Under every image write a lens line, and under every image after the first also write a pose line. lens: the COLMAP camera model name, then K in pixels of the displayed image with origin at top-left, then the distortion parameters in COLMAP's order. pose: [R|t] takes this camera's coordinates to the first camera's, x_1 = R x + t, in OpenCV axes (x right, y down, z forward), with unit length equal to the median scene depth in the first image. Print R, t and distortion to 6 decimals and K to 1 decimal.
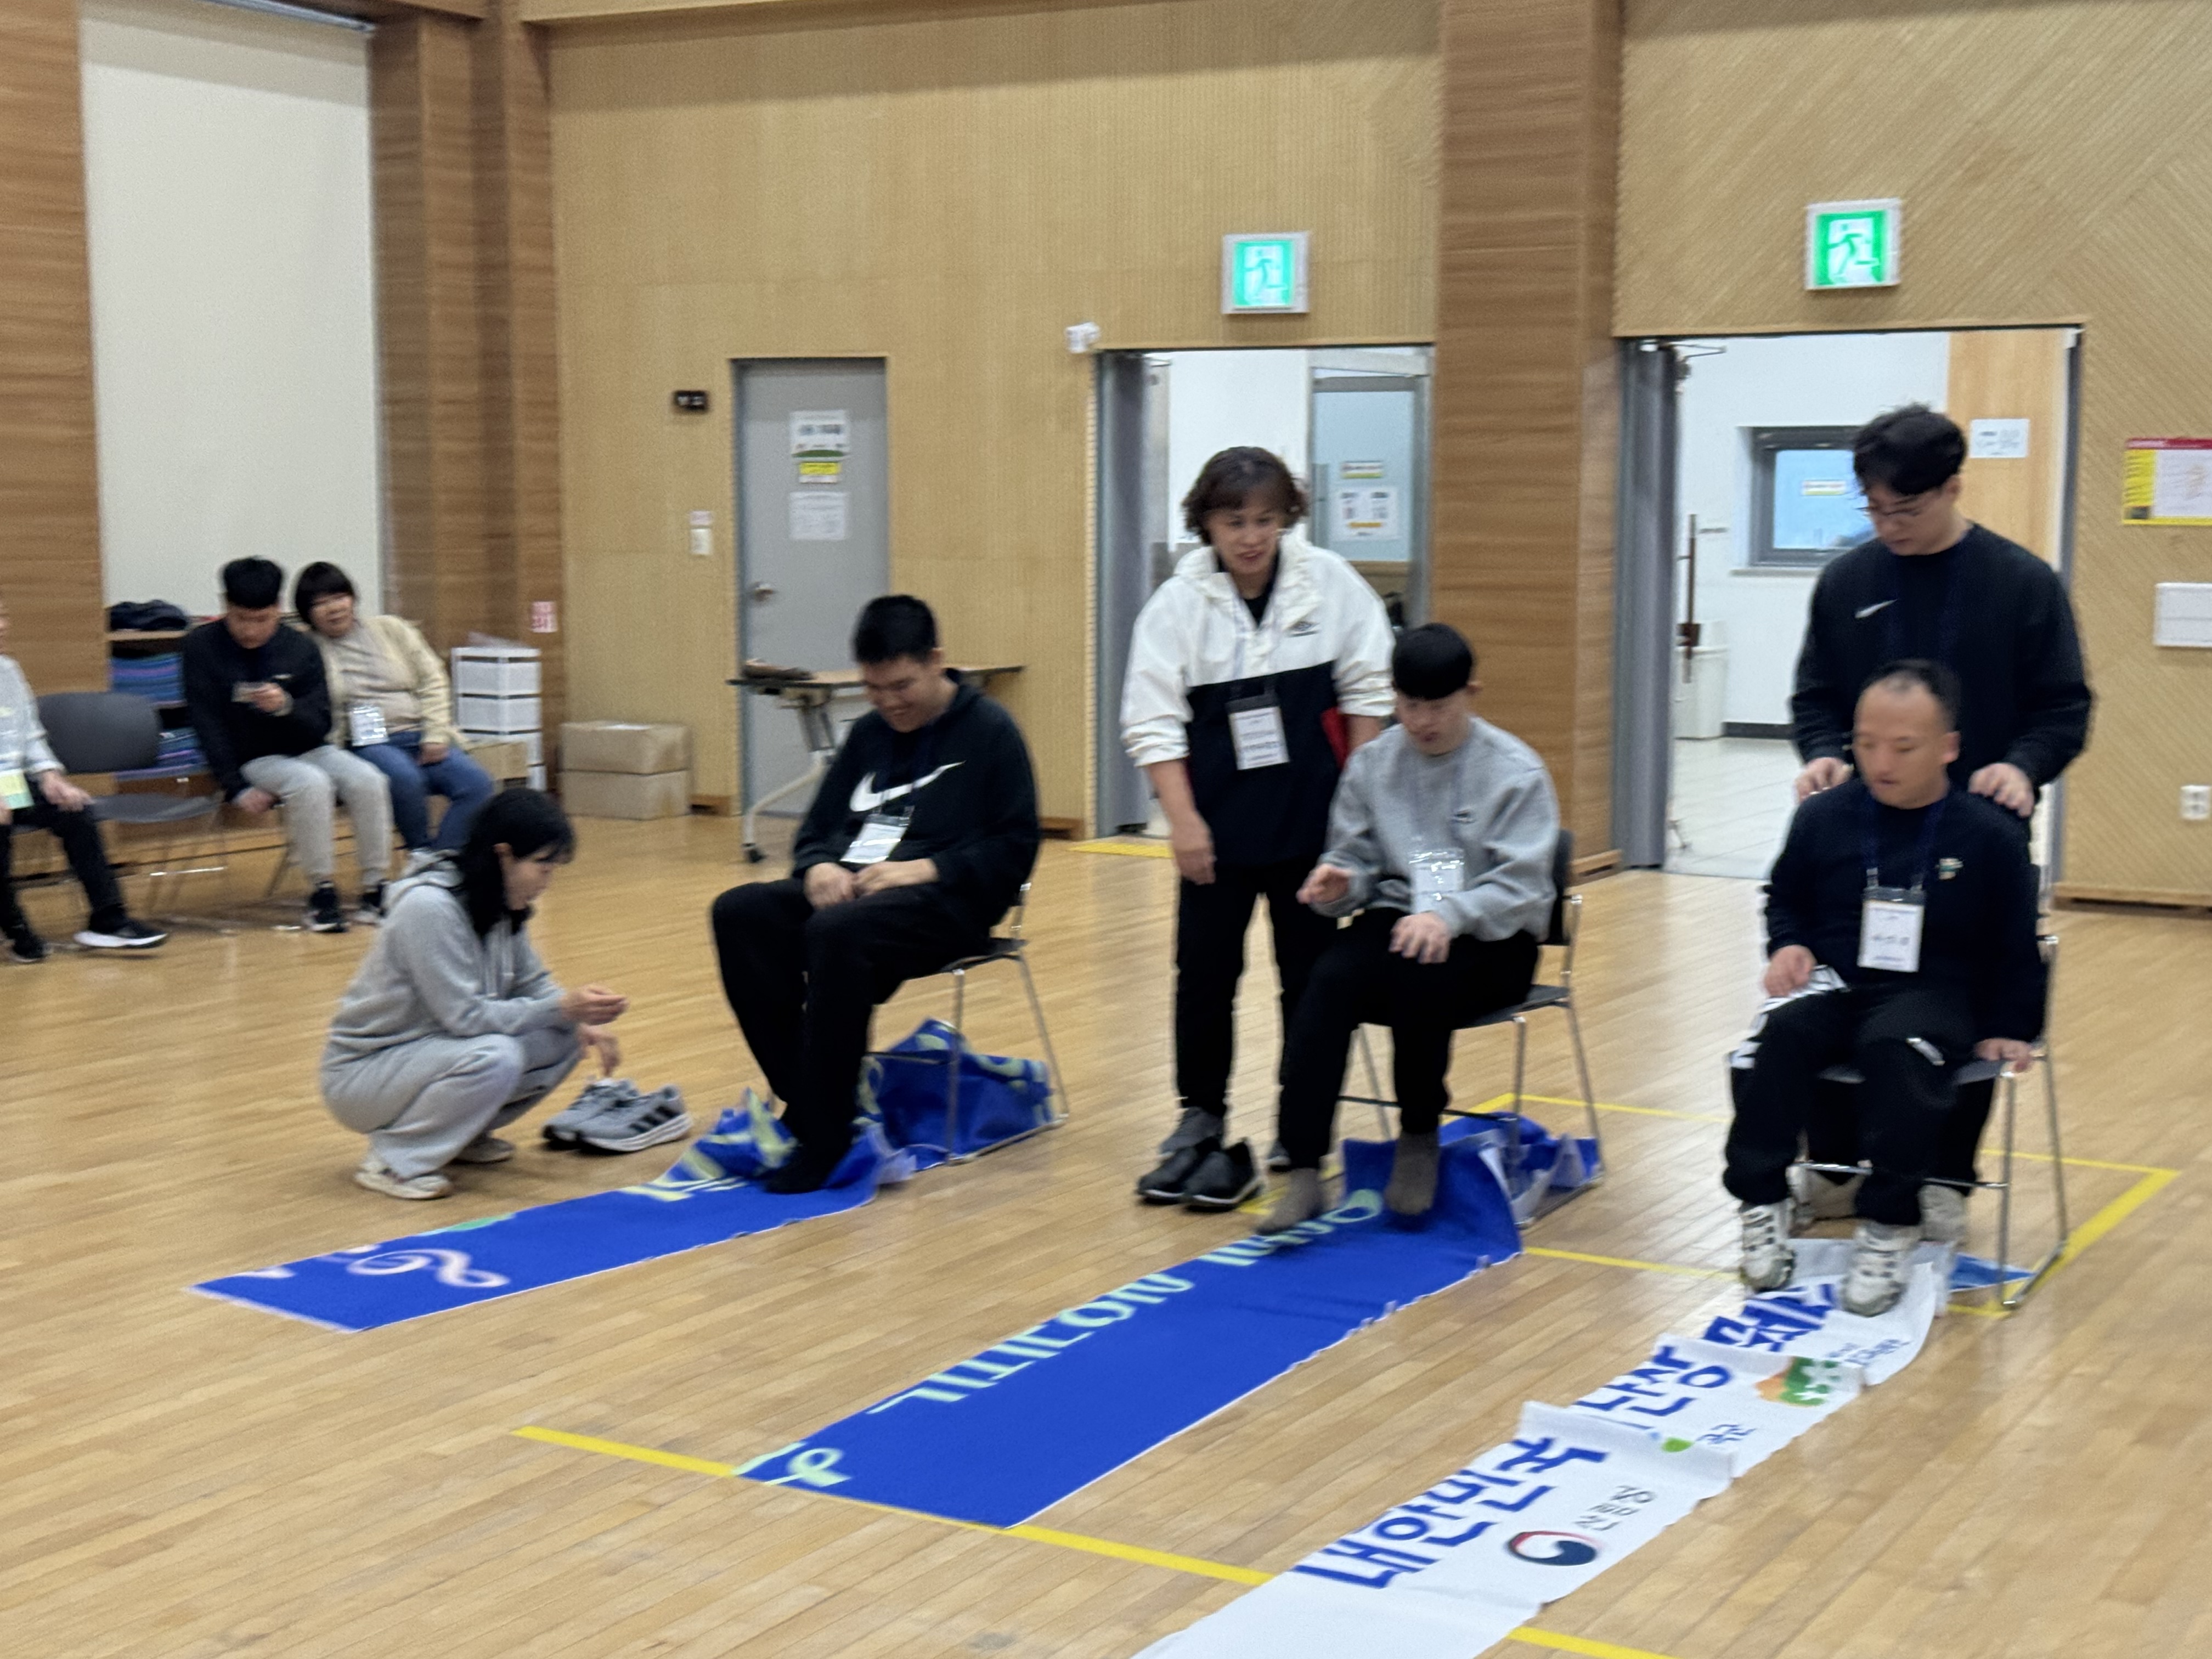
lens RADIAL K [[3139.8, 0, 1106.0], [0, 3139.8, 832.3], [0, 0, 1]] dist [0.026805, 0.000000]
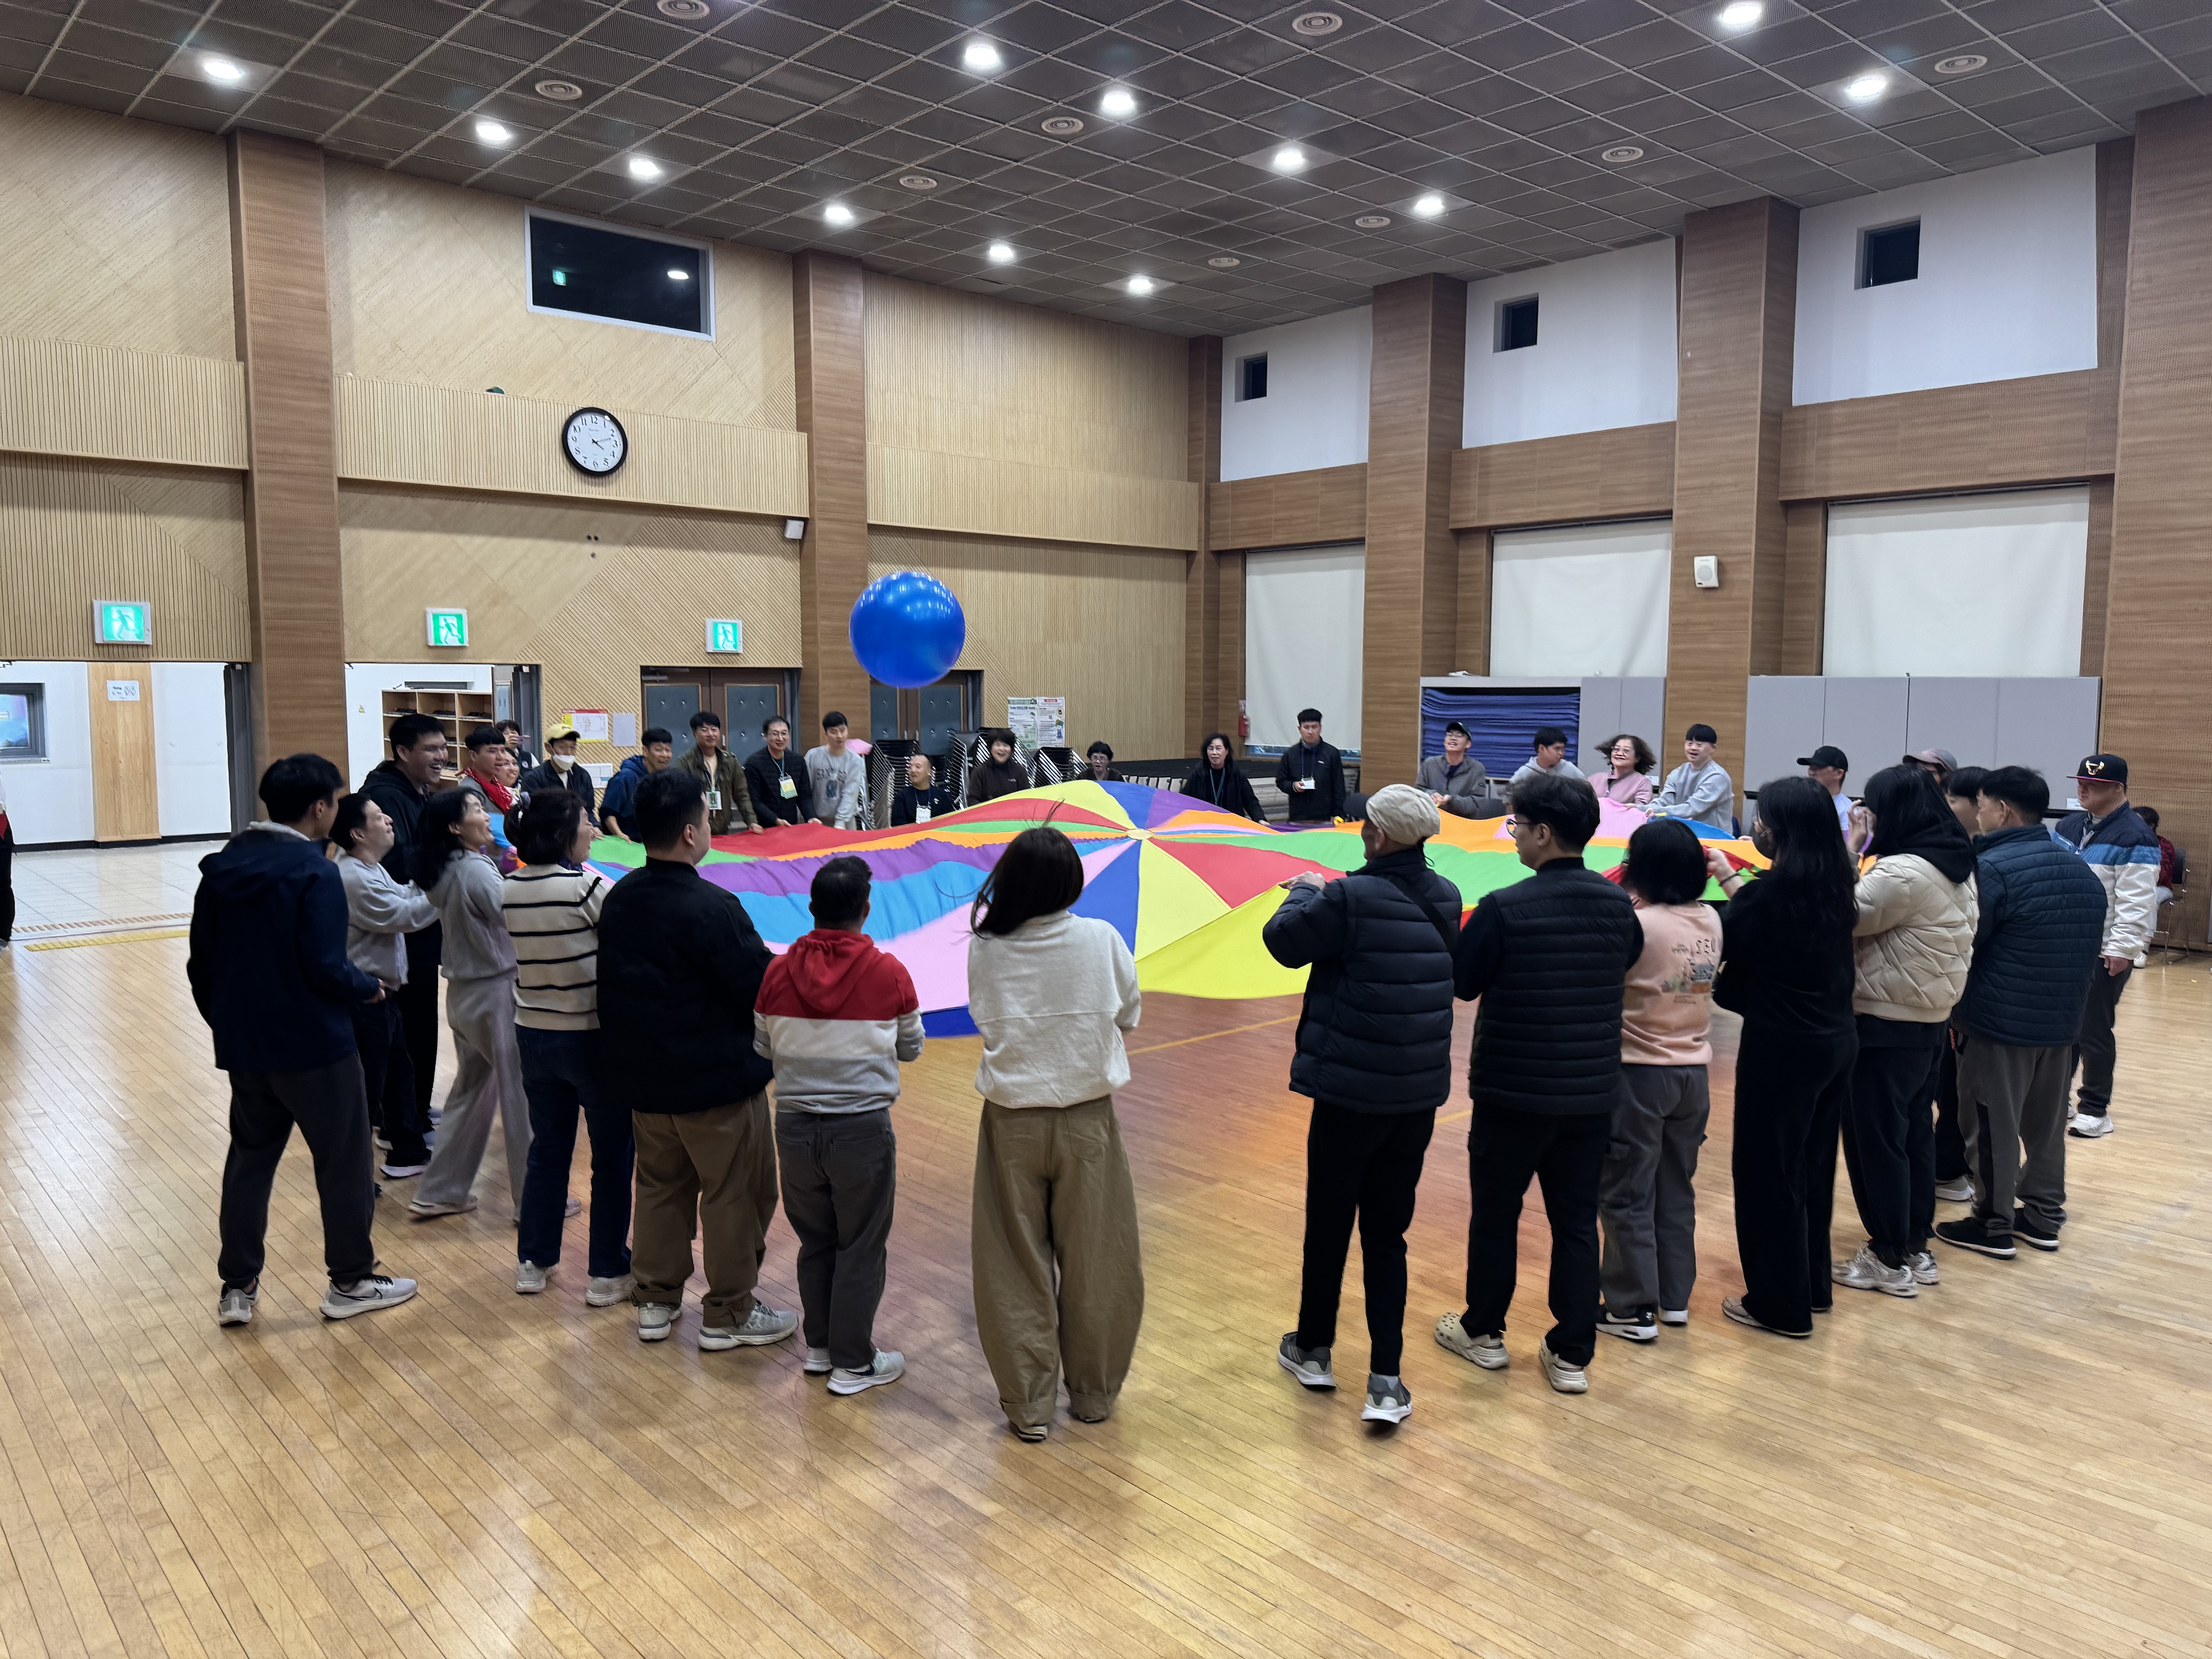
lens RADIAL K [[1572.1, 0, 1106.0], [0, 1572.1, 826.8], [0, 0, 1]] dist [0.001767, 0.000357]
pose [[0.291954, -0.091470, 0.952048, -0.733305], [0.100706, 0.992823, 0.064505, -0.062169], [-0.951116, 0.077044, 0.299070, 0.181298]]
